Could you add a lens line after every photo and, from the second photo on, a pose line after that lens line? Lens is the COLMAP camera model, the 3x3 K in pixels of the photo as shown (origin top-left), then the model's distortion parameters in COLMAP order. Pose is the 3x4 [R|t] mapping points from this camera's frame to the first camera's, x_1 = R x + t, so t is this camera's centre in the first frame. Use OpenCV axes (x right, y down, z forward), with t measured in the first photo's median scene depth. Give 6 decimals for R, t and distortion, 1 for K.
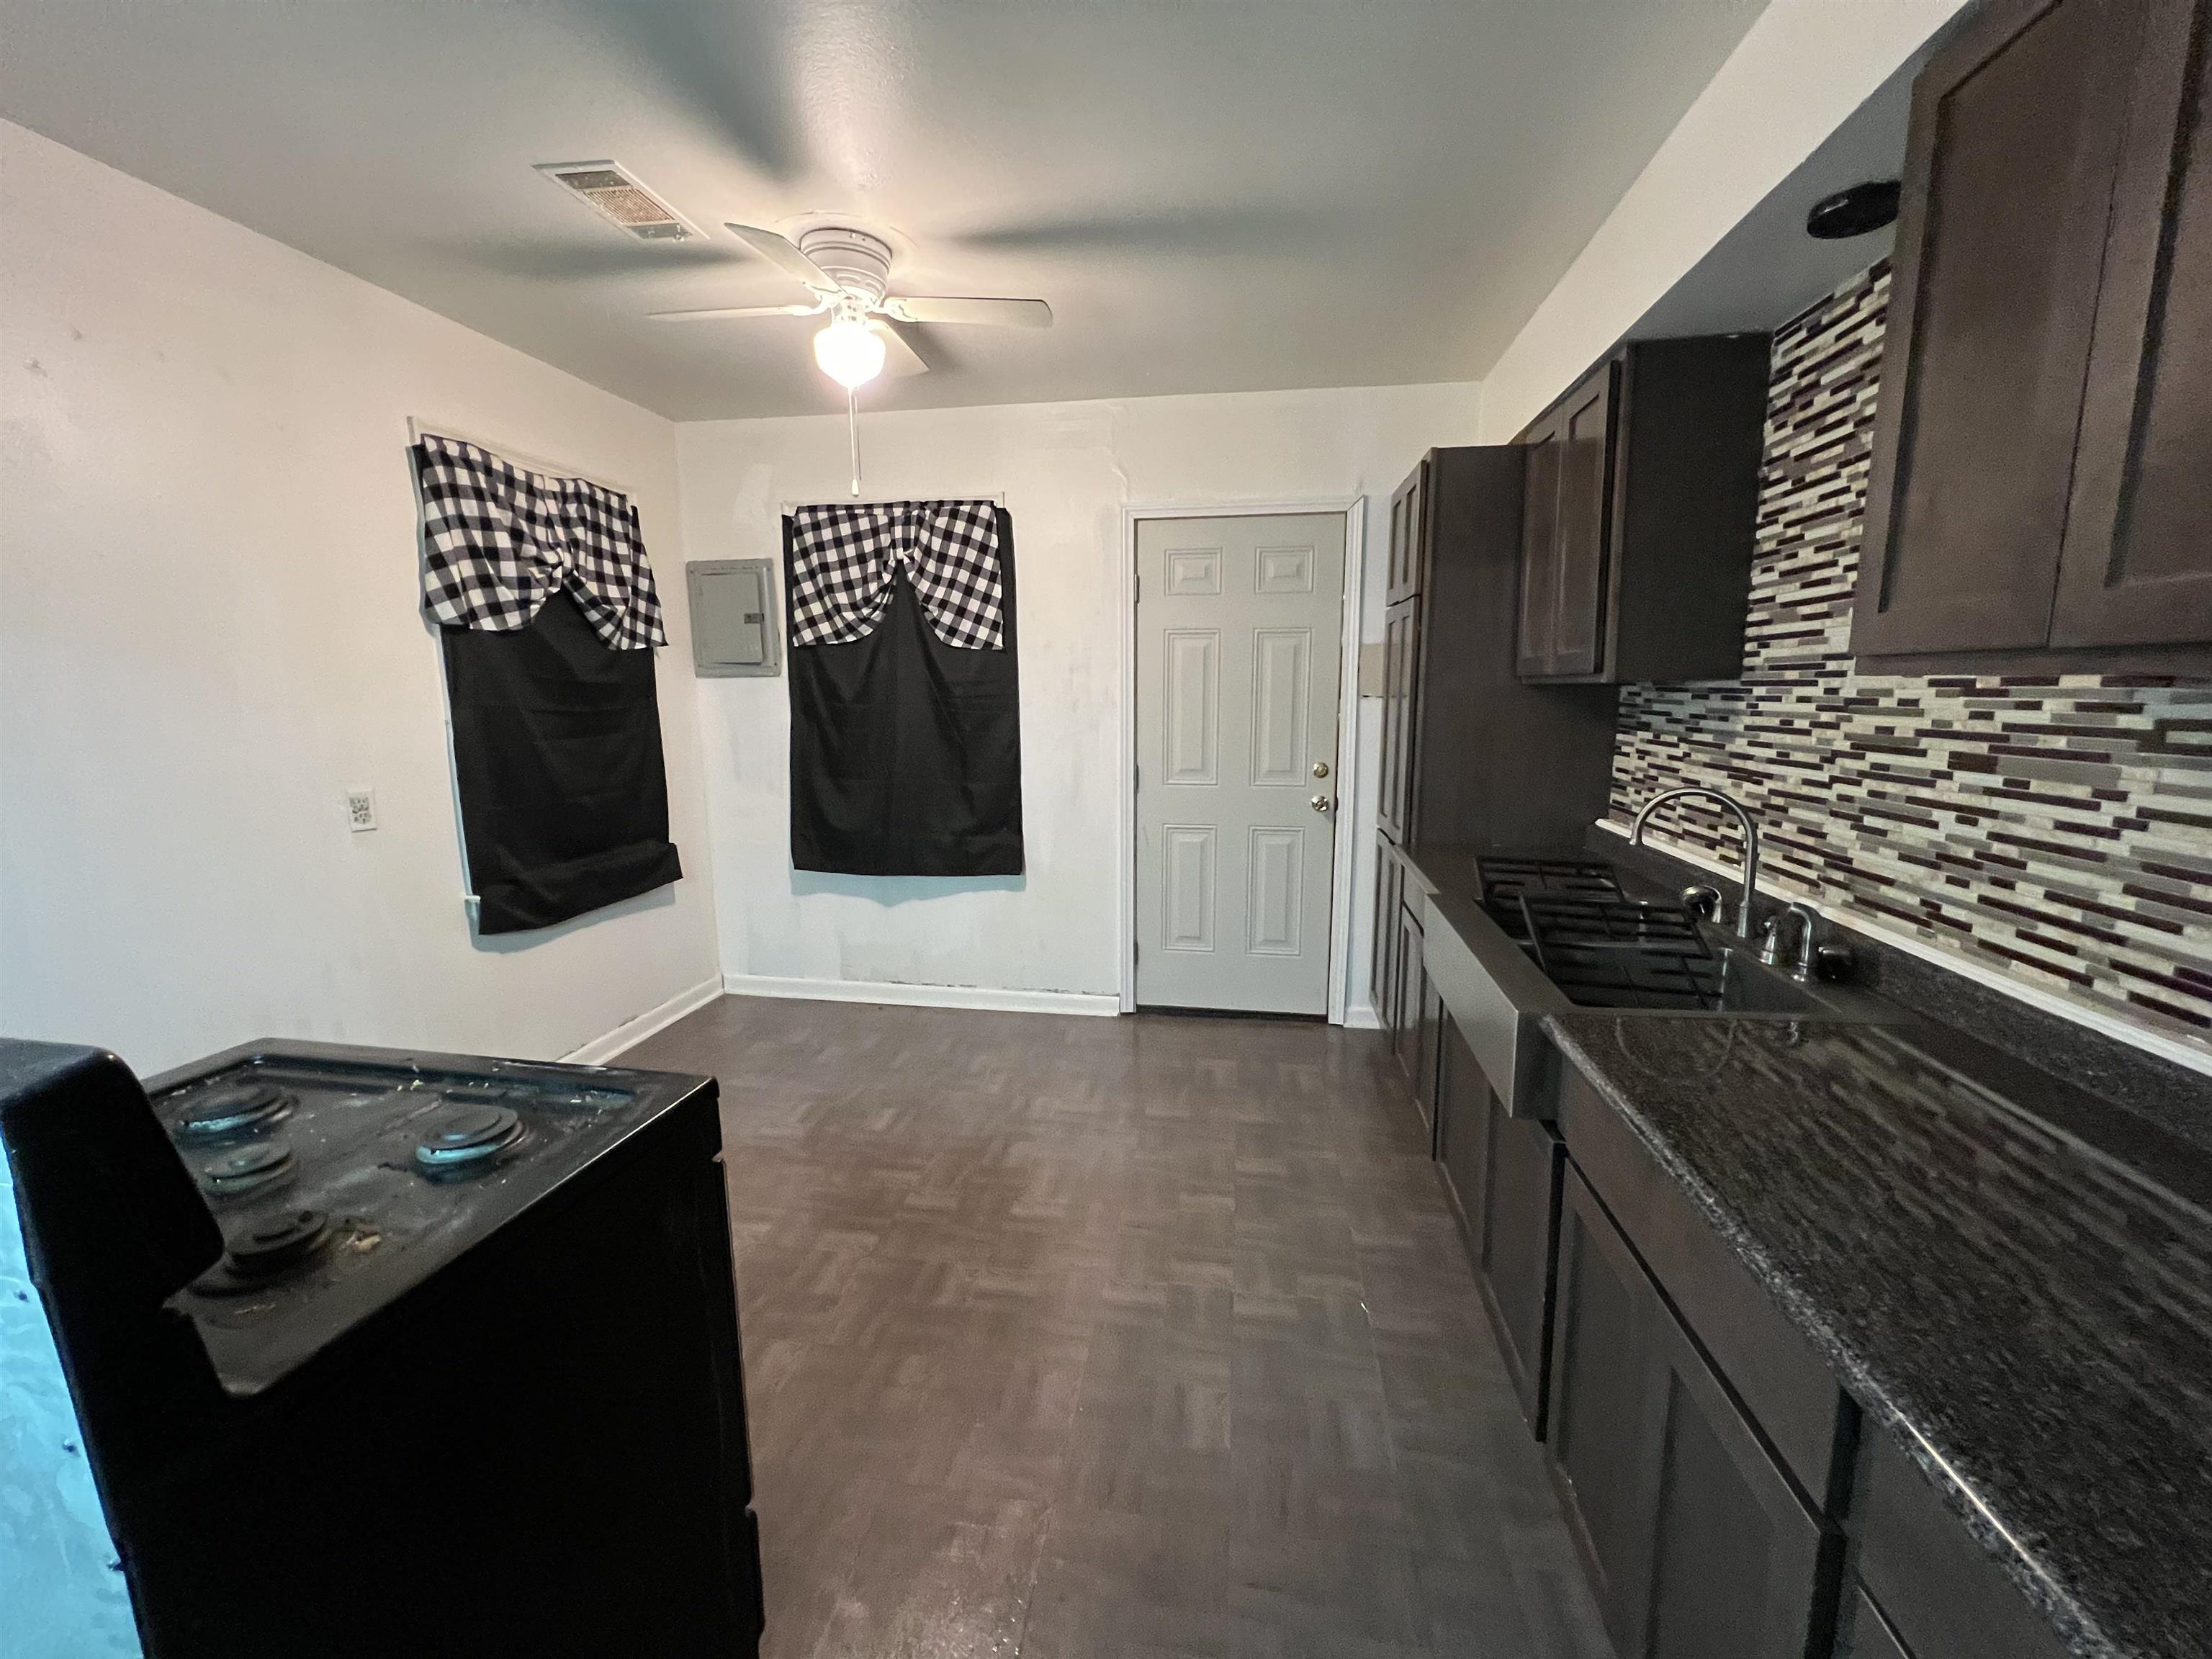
lens RADIAL K [[883.4, 0, 1113.0], [0, 883.4, 831.4], [0, 0, 1]] dist [-0.003676, 0.000247]
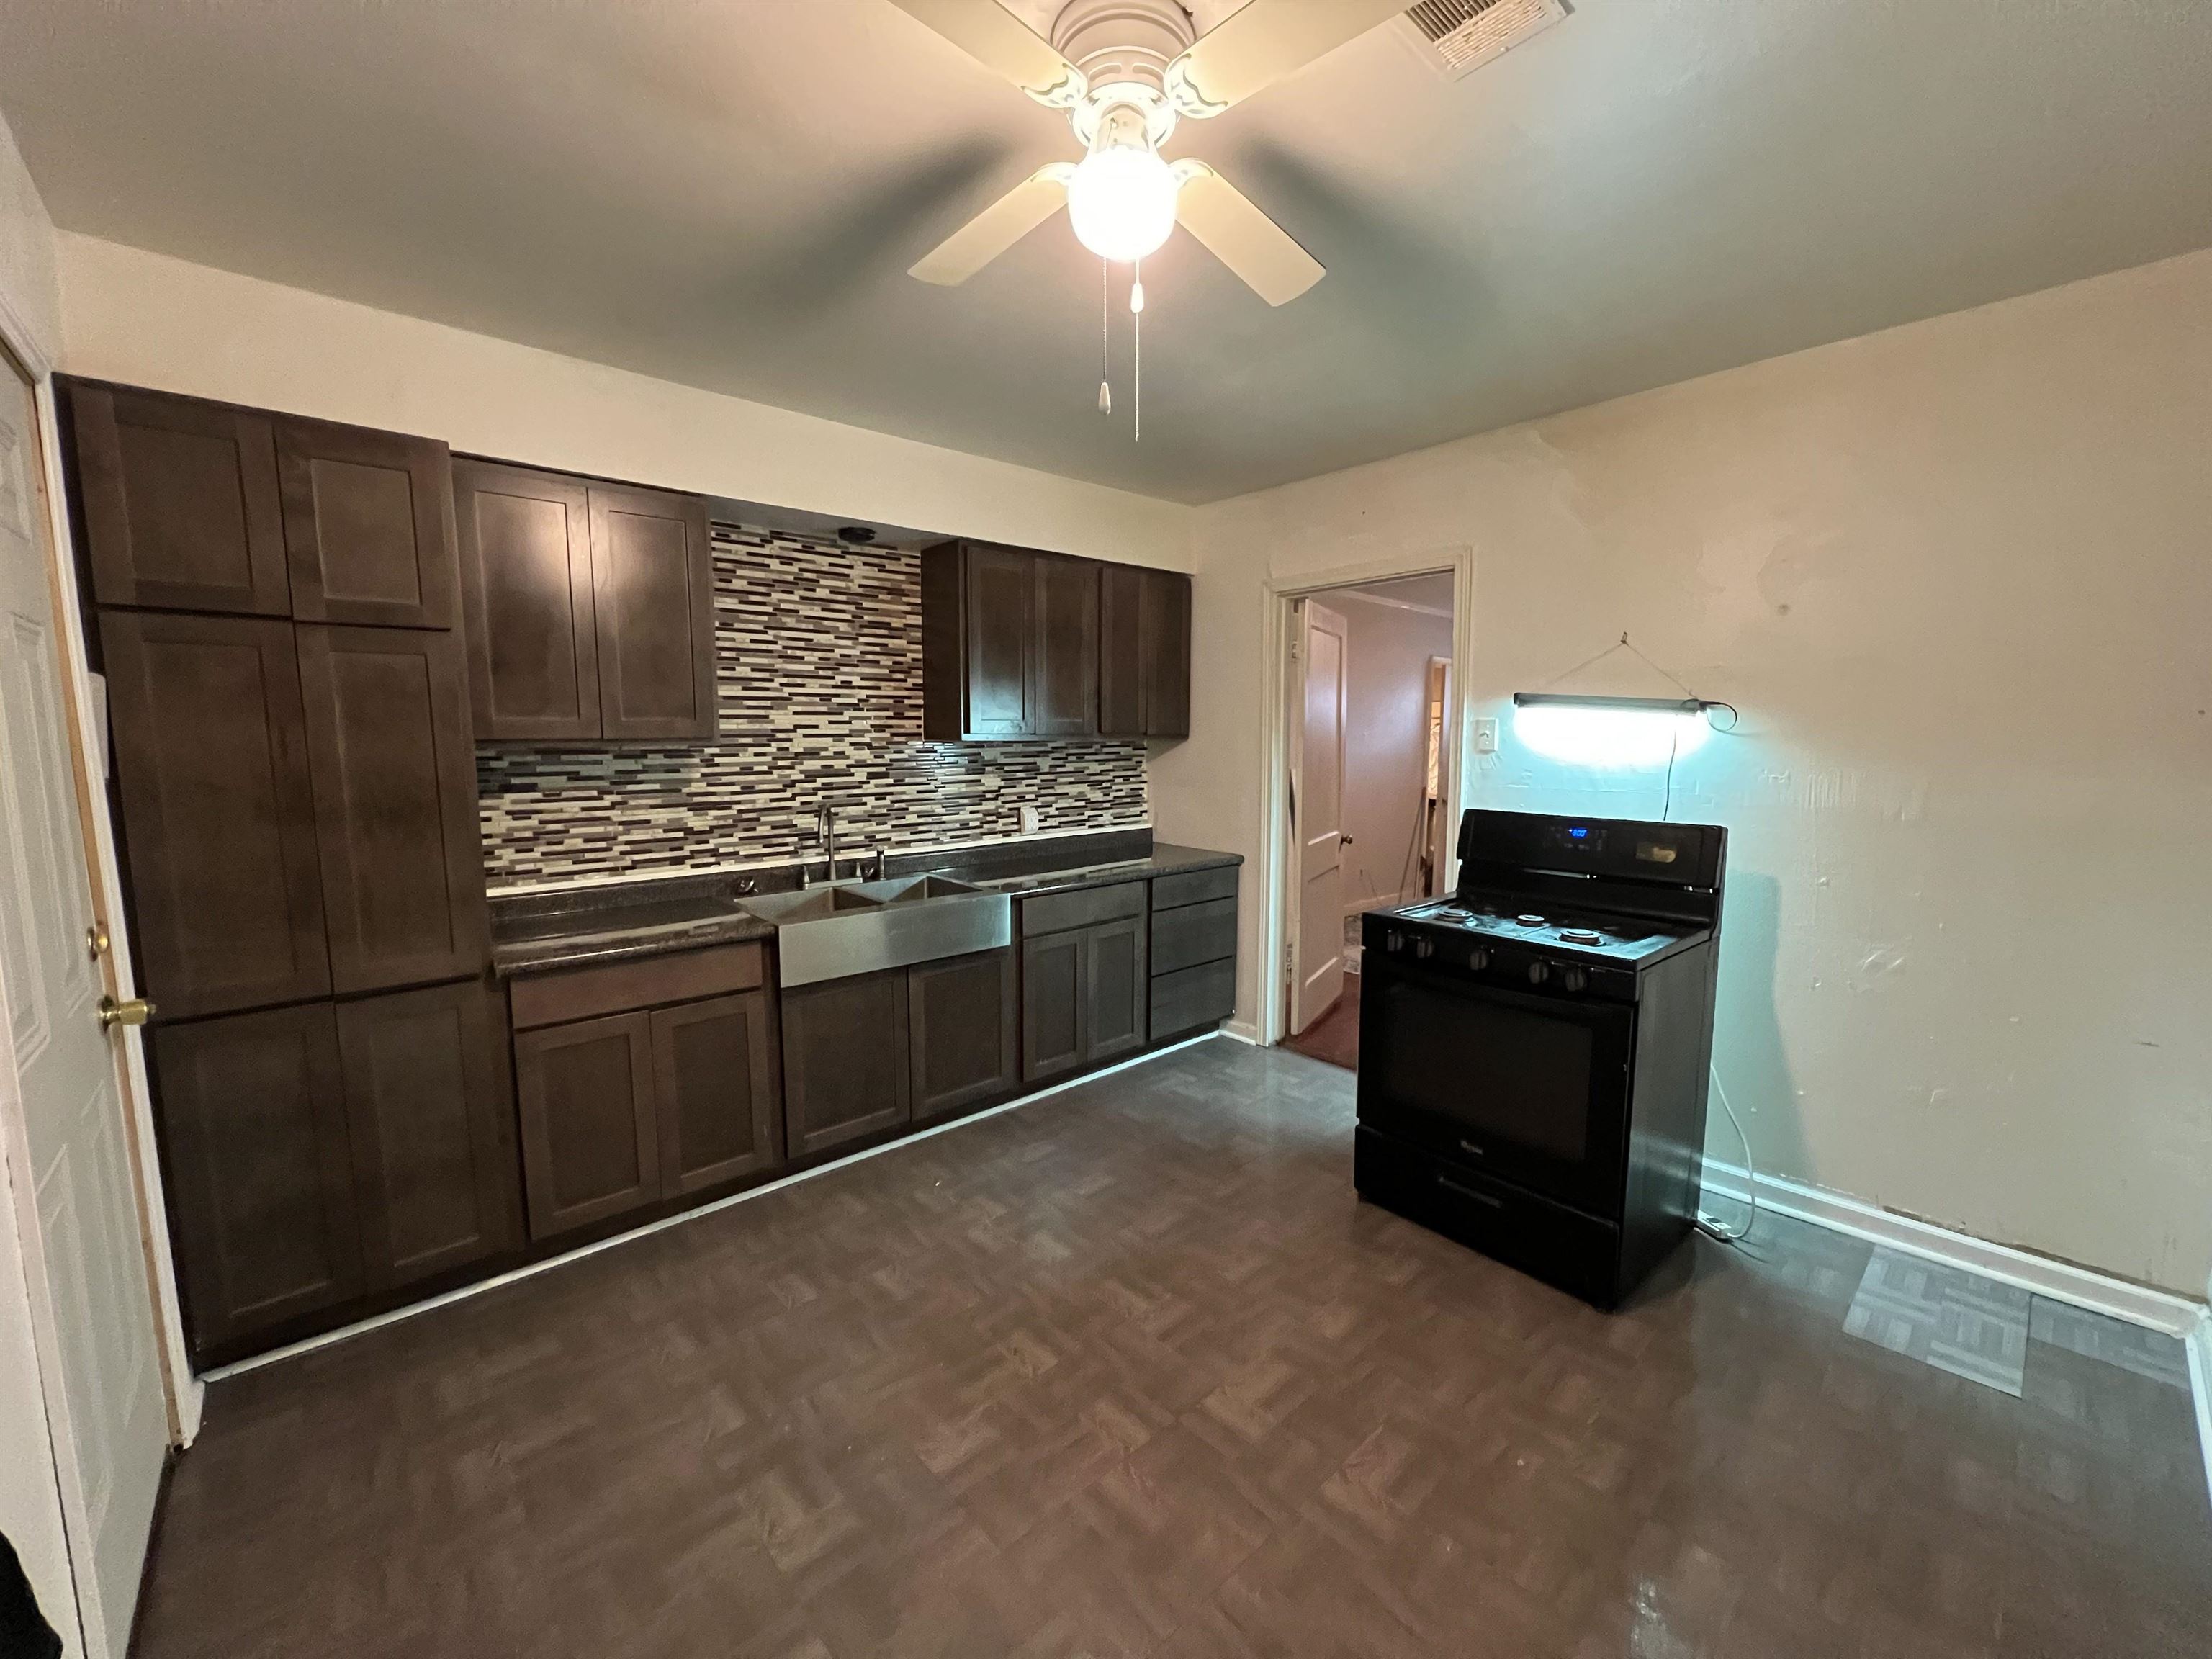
lens RADIAL K [[883.4, 0, 1114.8], [0, 883.4, 830.4], [0, 0, 1]] dist [-0.003676, 0.000247]
pose [[-0.780713, -0.056118, 0.622365, -0.915127], [0.111719, 0.967379, 0.227371, -0.345140], [-0.614822, 0.247042, -0.748975, 2.046303]]
